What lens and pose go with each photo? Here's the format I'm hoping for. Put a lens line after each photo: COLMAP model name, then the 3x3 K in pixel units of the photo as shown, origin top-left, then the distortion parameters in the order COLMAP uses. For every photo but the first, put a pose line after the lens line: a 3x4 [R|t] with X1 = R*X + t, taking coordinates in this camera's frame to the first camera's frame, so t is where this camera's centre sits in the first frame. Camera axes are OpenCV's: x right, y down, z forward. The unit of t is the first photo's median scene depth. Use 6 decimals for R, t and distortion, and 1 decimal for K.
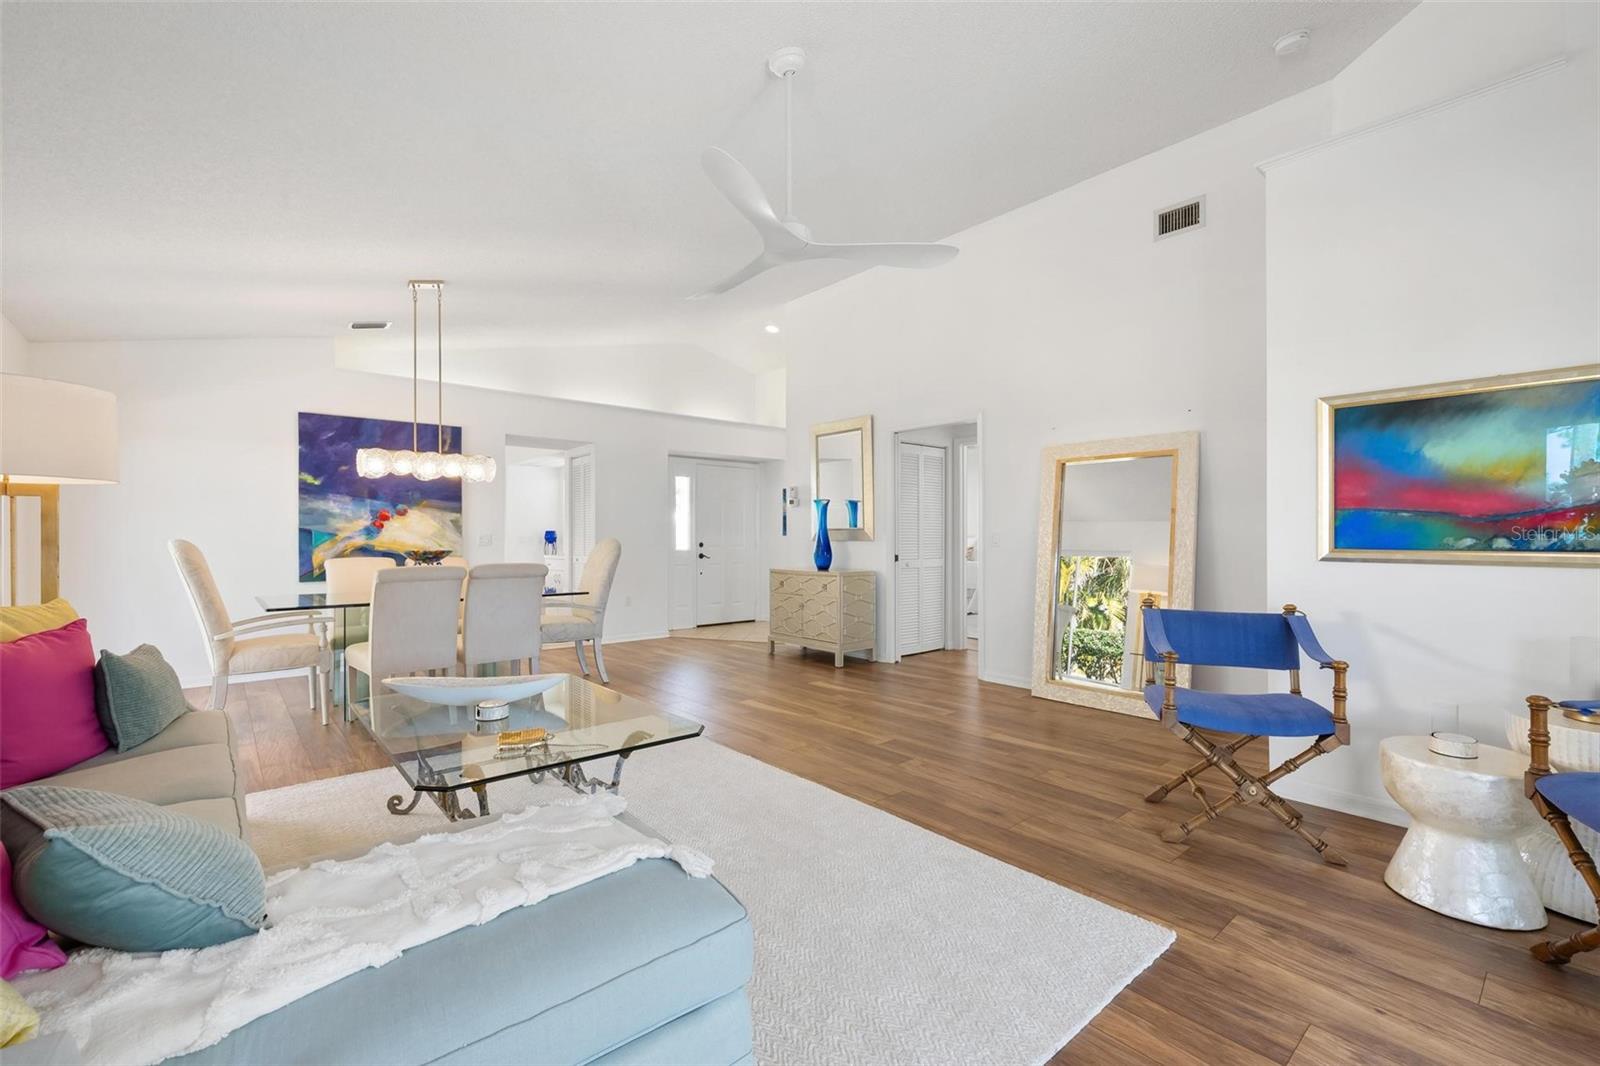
lens RADIAL K [[688.3, 0, 799.6], [0, 688.3, 535.5], [0, 0, 1]] dist [-0.017314, -0.001373]
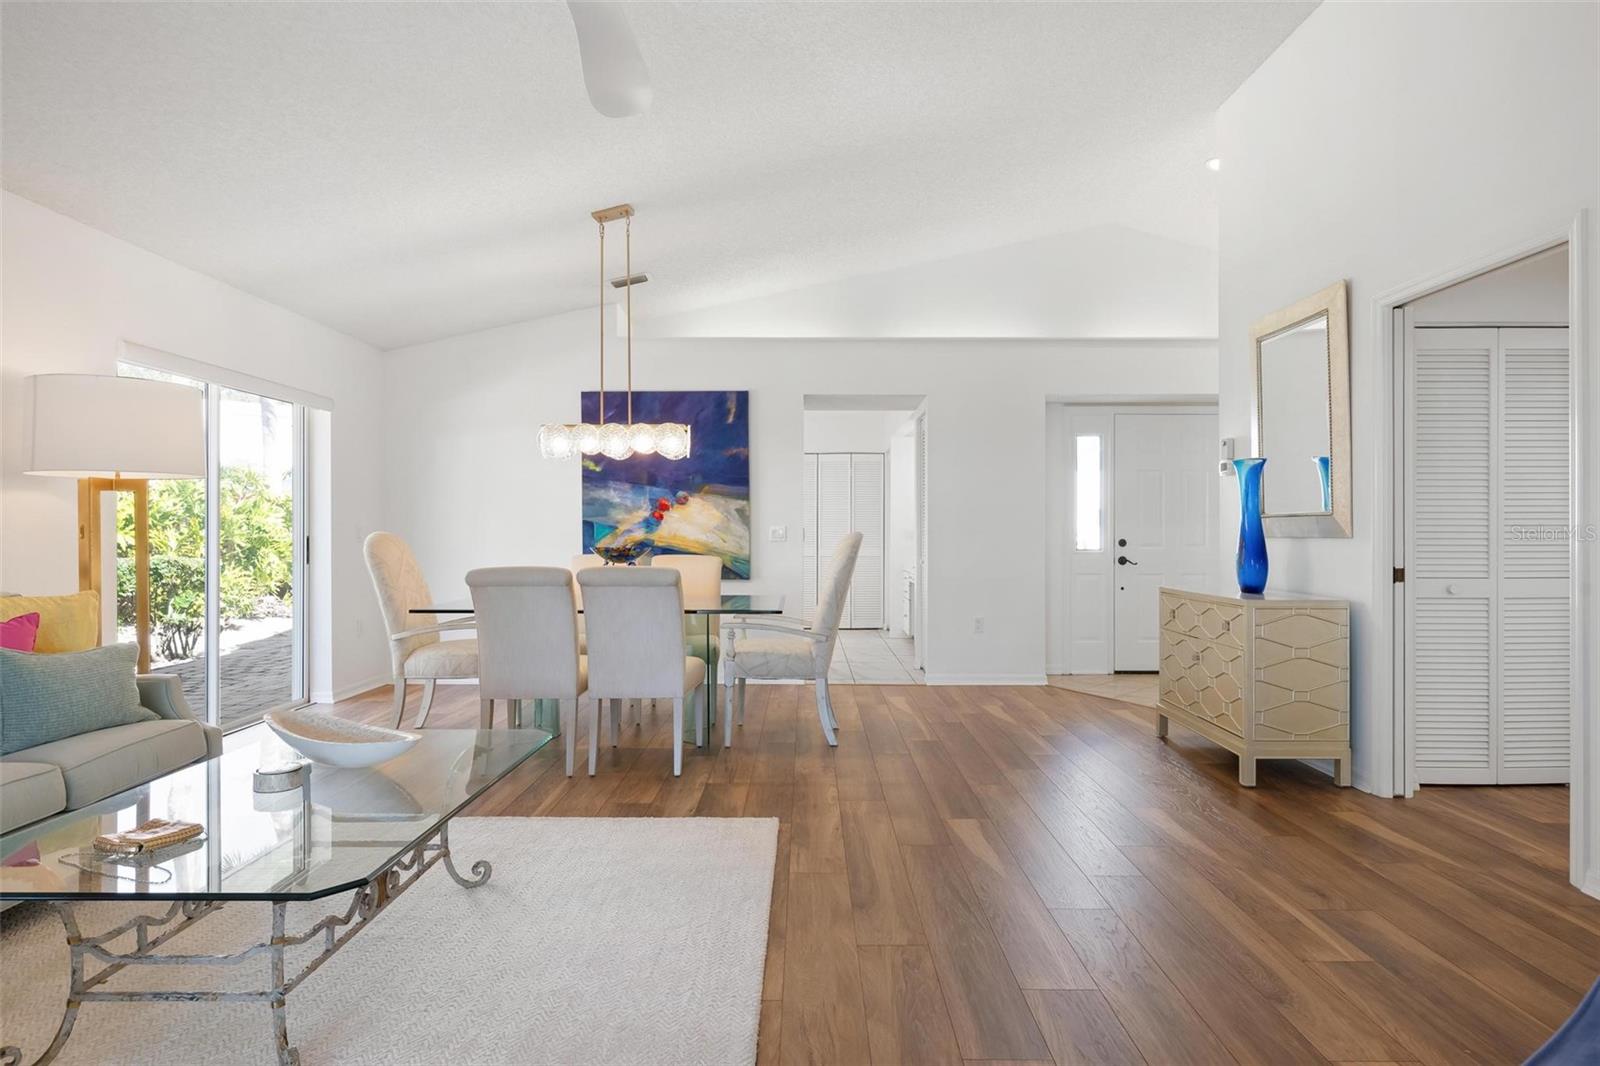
lens RADIAL K [[879.8, 0, 800.4], [0, 879.8, 535.1], [0, 0, 1]] dist [-0.014808, 0.000364]
pose [[0.747872, 0.003229, -0.663835, 0.236078], [0.001425, 0.999978, 0.006469, 0.001405], [0.663842, -0.005784, 0.747851, 0.294429]]
